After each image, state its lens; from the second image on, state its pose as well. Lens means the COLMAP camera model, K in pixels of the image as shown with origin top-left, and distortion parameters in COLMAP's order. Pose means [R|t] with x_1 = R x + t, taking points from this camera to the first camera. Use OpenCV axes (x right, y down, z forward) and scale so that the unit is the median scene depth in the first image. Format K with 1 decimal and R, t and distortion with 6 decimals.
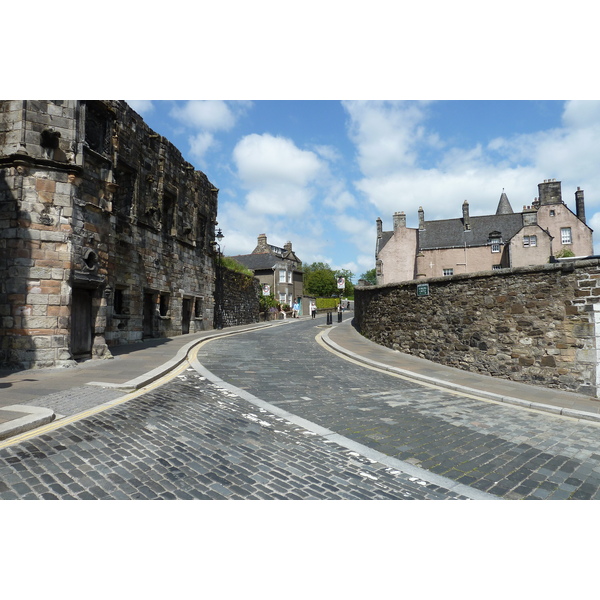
lens RADIAL K [[422.4, 0, 300.0], [0, 422.4, 300.0], [0, 0, 1]] dist [-0.026418, 0.002207]
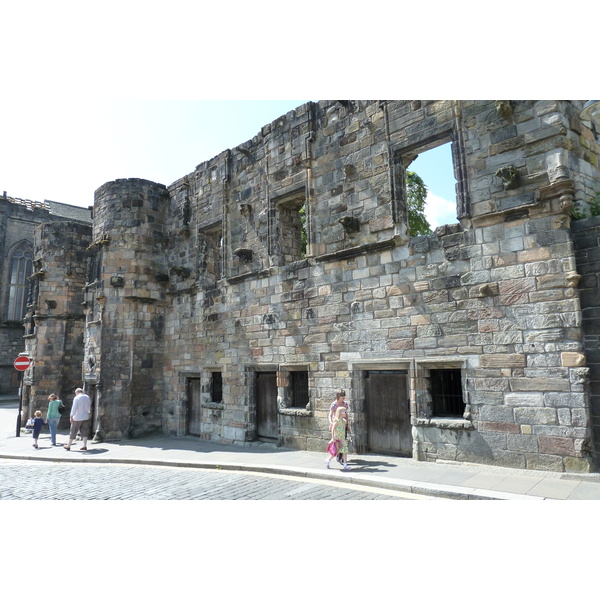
lens RADIAL K [[422.4, 0, 300.0], [0, 422.4, 300.0], [0, 0, 1]] dist [-0.026418, 0.002207]
pose [[-0.554606, -0.099906, -0.826094, 0.148250], [0.080661, 0.981636, -0.172870, -0.006417], [0.828194, -0.162508, -0.536363, 1.293477]]
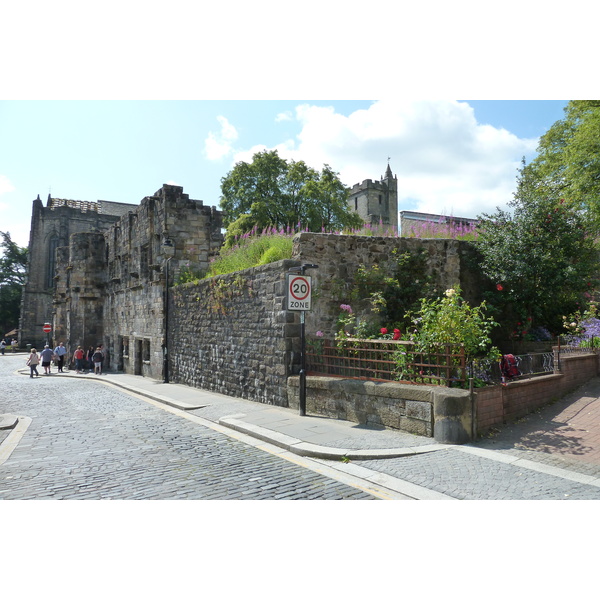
lens RADIAL K [[422.4, 0, 300.0], [0, 422.4, 300.0], [0, 0, 1]] dist [-0.026418, 0.002207]
pose [[-0.708405, -0.018951, -0.705552, 0.185837], [0.056846, 0.994860, -0.083797, 0.007358], [0.703513, -0.099470, -0.703687, 2.183782]]
